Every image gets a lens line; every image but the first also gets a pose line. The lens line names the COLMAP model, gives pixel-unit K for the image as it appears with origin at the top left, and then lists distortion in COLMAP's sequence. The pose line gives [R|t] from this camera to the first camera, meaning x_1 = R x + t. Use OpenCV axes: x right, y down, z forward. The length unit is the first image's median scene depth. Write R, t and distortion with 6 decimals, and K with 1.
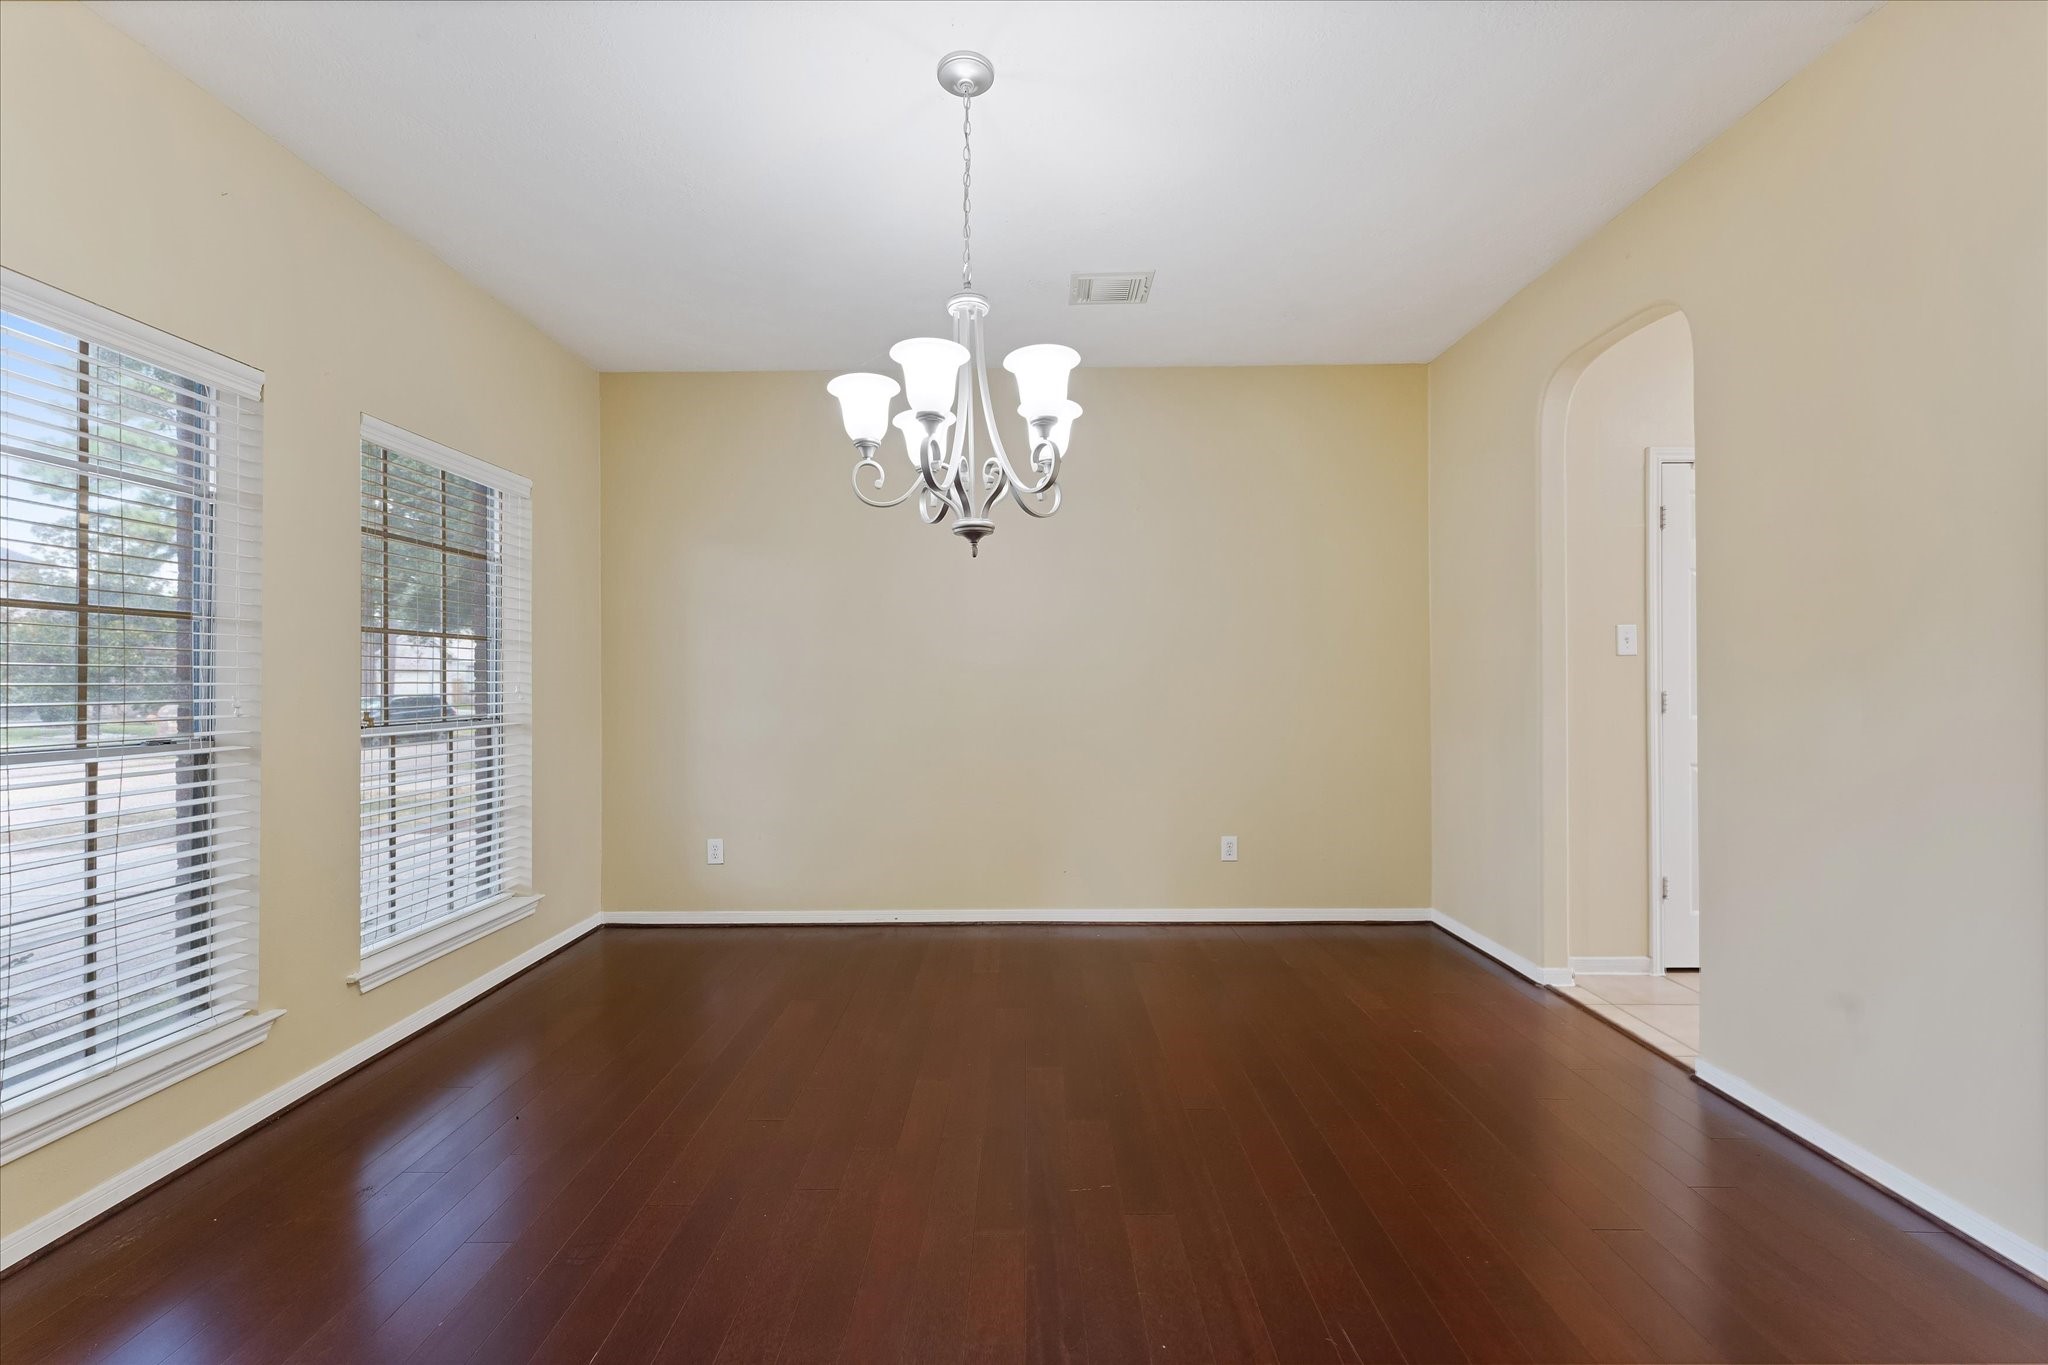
lens RADIAL K [[818.3, 0, 1018.8], [0, 818.3, 680.3], [0, 0, 1]] dist [0.001820, 0.000233]
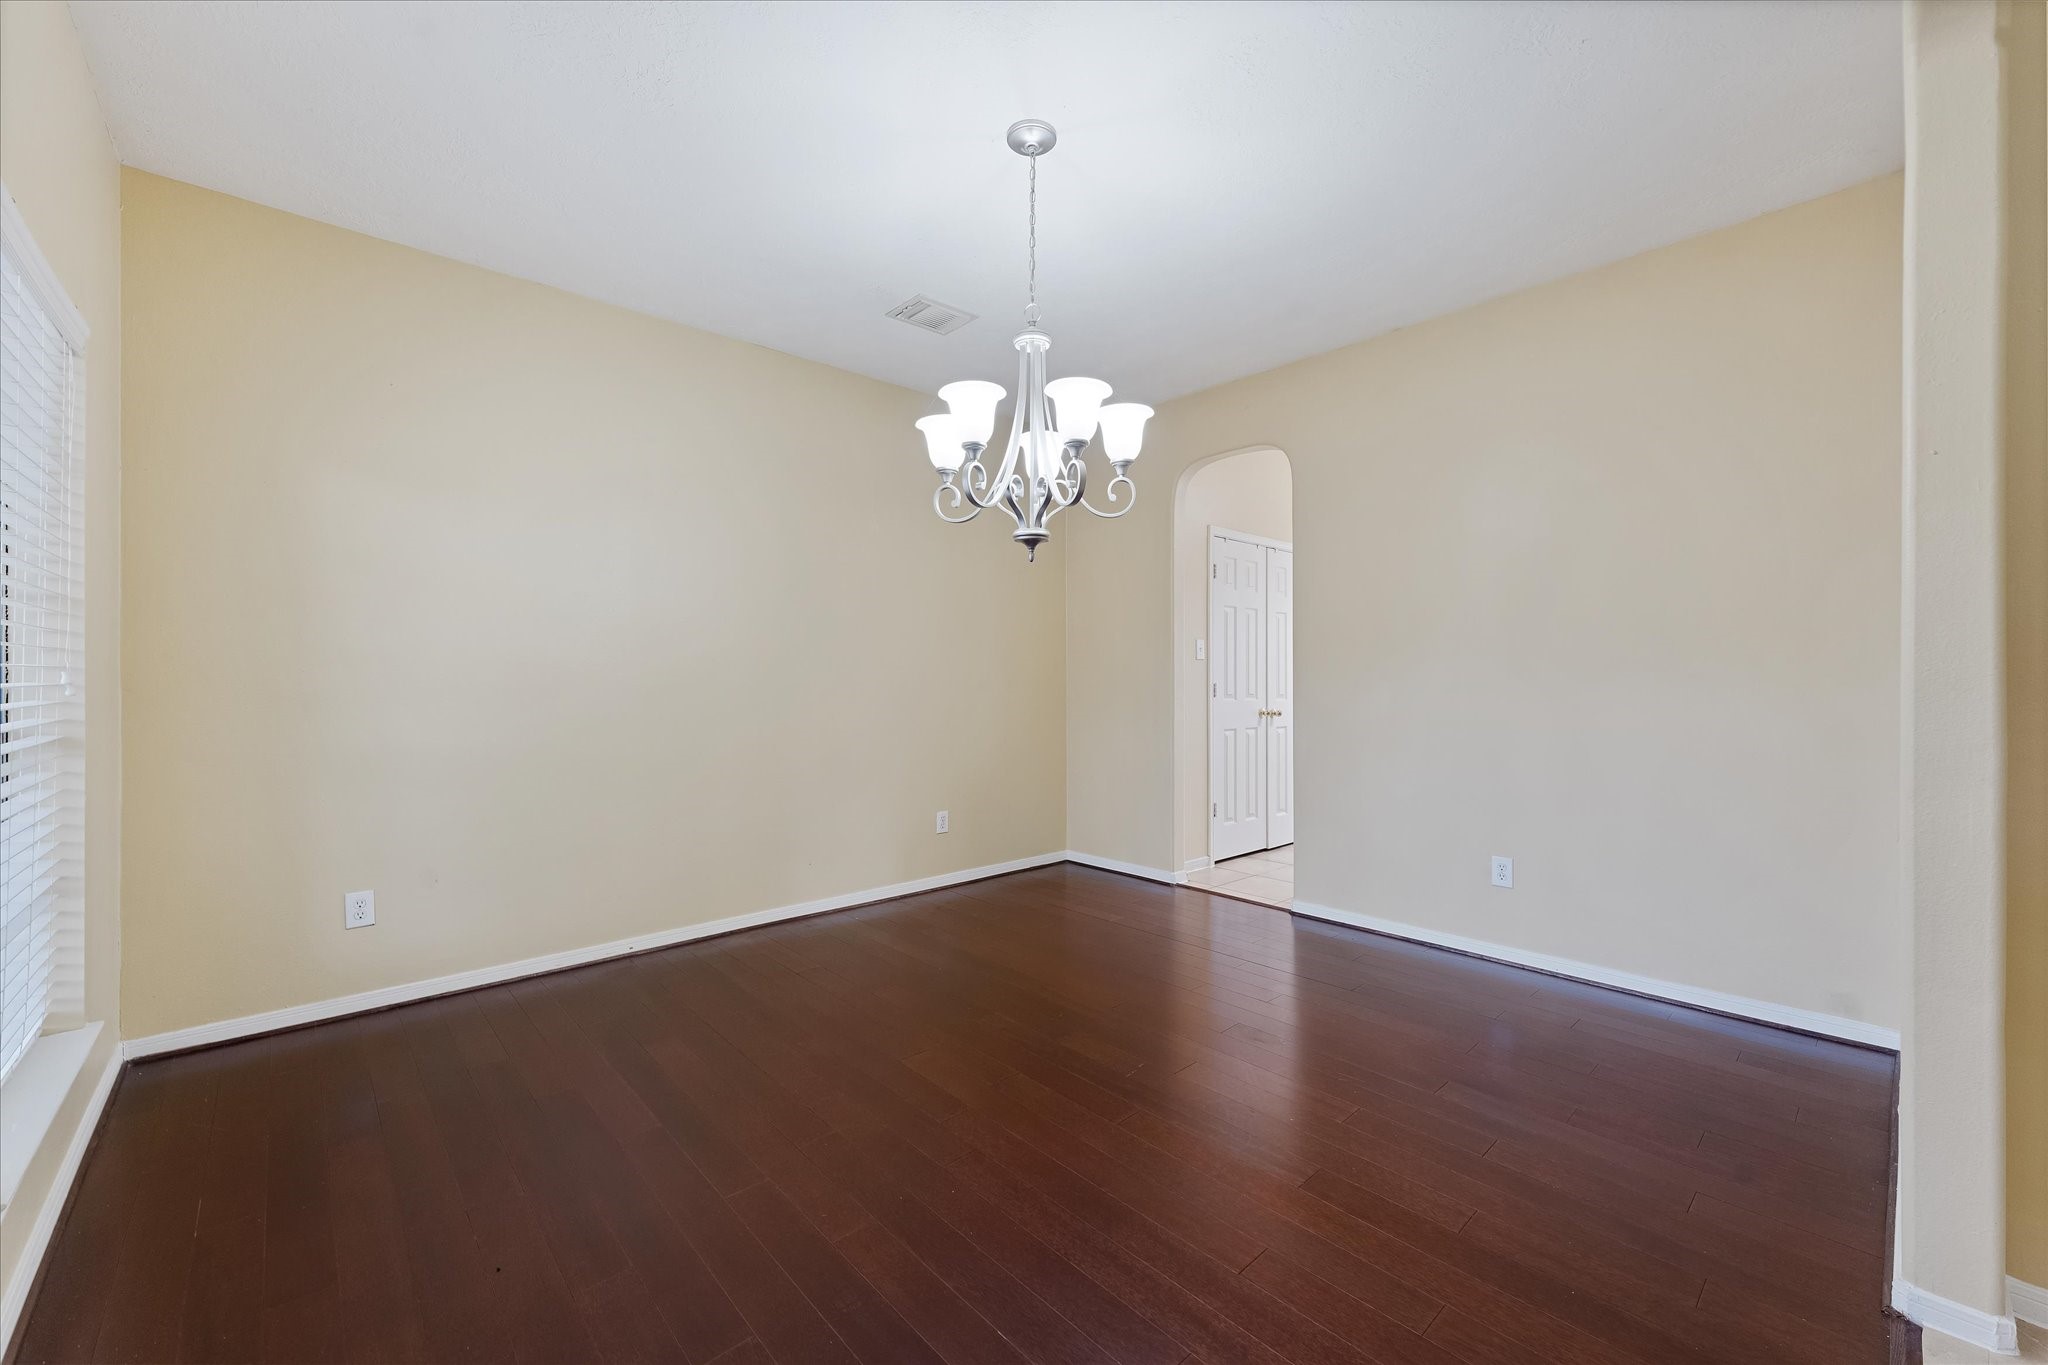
lens RADIAL K [[818.3, 0, 1014.7], [0, 818.3, 680.3], [0, 0, 1]] dist [0.001820, 0.000233]
pose [[0.736169, 0.003642, 0.676788, -0.502898], [-0.004550, 0.999990, -0.000432, 0.009205], [-0.676782, -0.002762, 0.736178, 0.106336]]
